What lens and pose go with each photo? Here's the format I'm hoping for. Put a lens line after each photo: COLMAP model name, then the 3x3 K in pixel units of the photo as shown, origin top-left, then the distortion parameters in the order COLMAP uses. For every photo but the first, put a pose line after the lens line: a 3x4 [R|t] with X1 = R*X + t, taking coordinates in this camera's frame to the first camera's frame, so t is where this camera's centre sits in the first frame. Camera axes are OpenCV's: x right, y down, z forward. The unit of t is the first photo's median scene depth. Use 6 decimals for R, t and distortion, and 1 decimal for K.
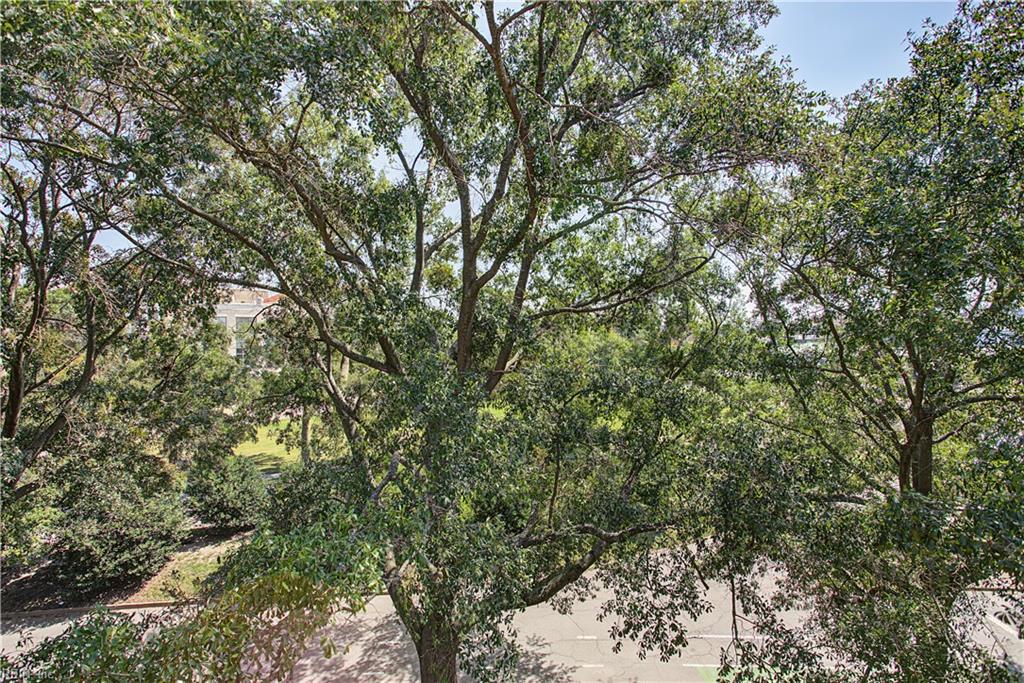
lens RADIAL K [[495.6, 0, 507.4], [0, 495.6, 336.8], [0, 0, 1]] dist [-0.004643, 0.000269]
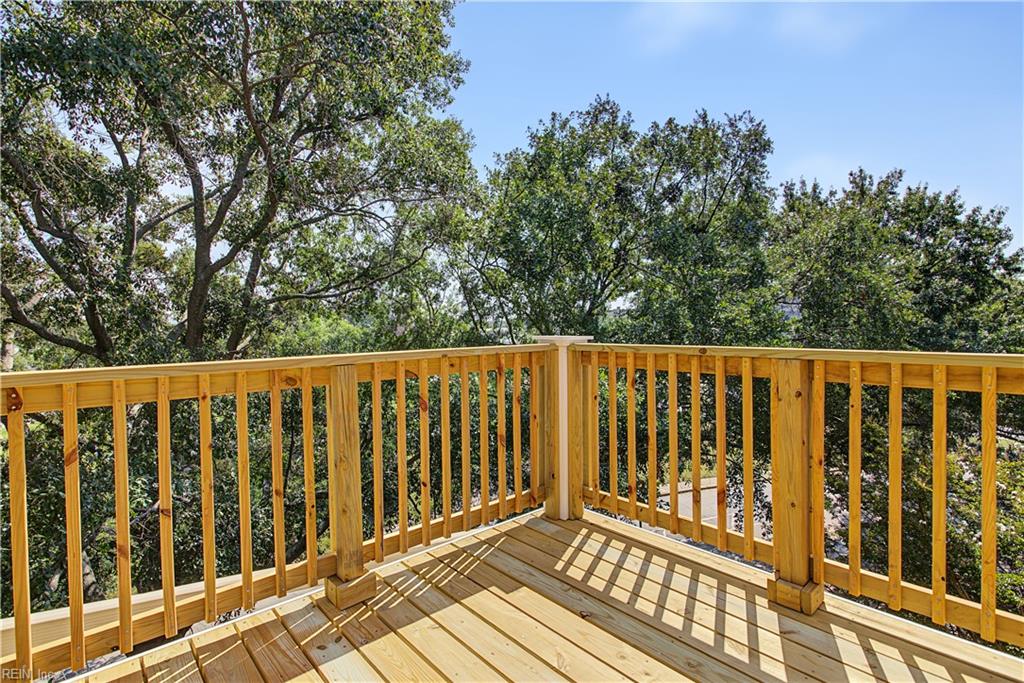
lens RADIAL K [[496.9, 0, 511.4], [0, 496.9, 327.8], [0, 0, 1]] dist [-0.011287, 0.000088]
pose [[0.862081, -0.006777, 0.506724, -0.030017], [0.007881, 0.999969, -0.000034, 0.018211], [-0.506708, 0.004023, 0.862108, -0.167938]]
